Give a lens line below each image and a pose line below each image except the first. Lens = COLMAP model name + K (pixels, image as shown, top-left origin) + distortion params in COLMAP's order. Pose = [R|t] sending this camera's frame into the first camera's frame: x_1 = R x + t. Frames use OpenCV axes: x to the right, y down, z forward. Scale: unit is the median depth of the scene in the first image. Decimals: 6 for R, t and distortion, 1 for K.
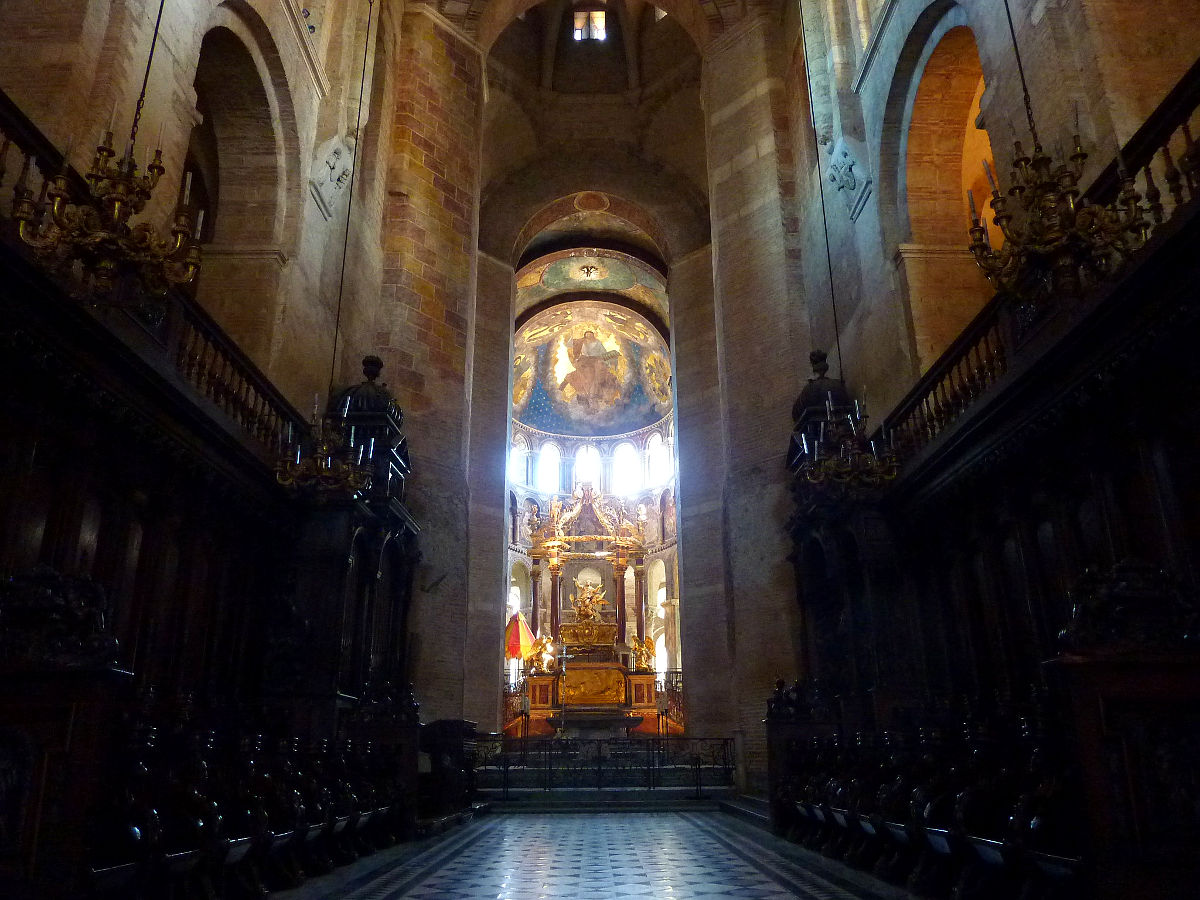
lens RADIAL K [[898.8, 0, 605.2], [0, 898.8, 446.7], [0, 0, 1]] dist [-0.024677, -0.004821]
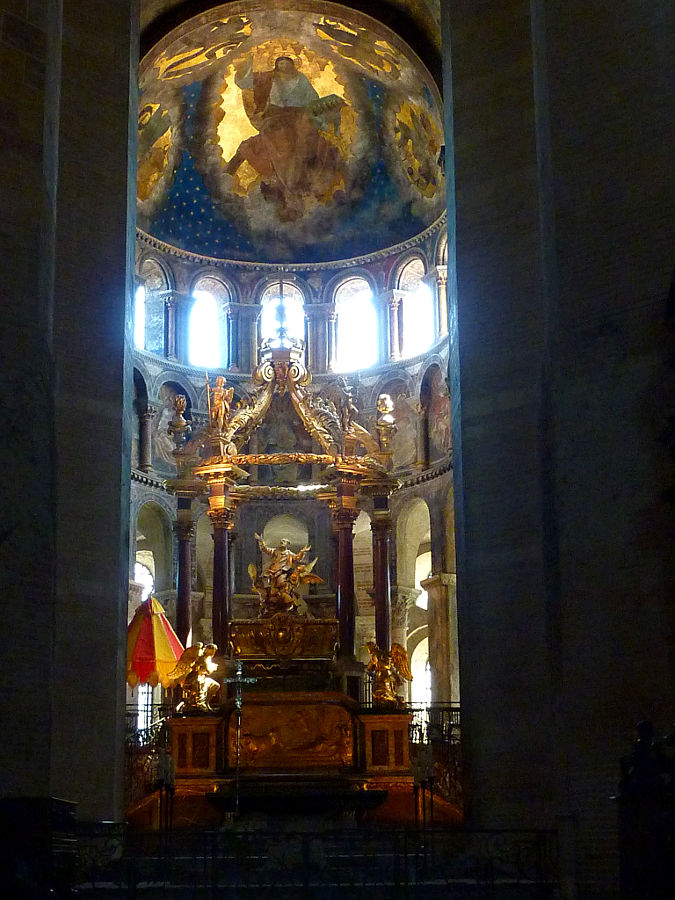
lens RADIAL K [[1760.0, 0, 337.6], [0, 1760.0, 451.3], [0, 0, 1]] dist [-0.052560, 0.000000]
pose [[0.999945, 0.000077, 0.010452, 0.001786], [-0.001148, 0.994735, 0.102472, -0.007488], [-0.010389, -0.102478, 0.994681, -0.020107]]
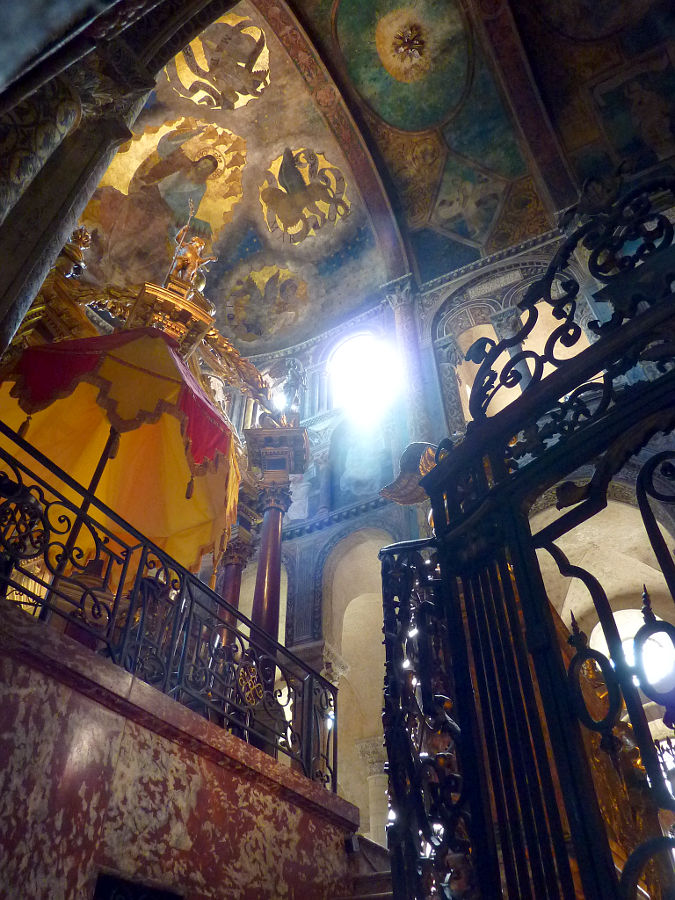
lens RADIAL K [[674.1, 0, 336.6], [0, 674.1, 449.4], [0, 0, 1]] dist [-0.024677, -0.004821]
pose [[0.502389, 0.615984, 0.606770, -0.122140], [-0.290848, 0.781258, -0.552308, 0.222656], [-0.814256, 0.100996, 0.571653, 0.708360]]
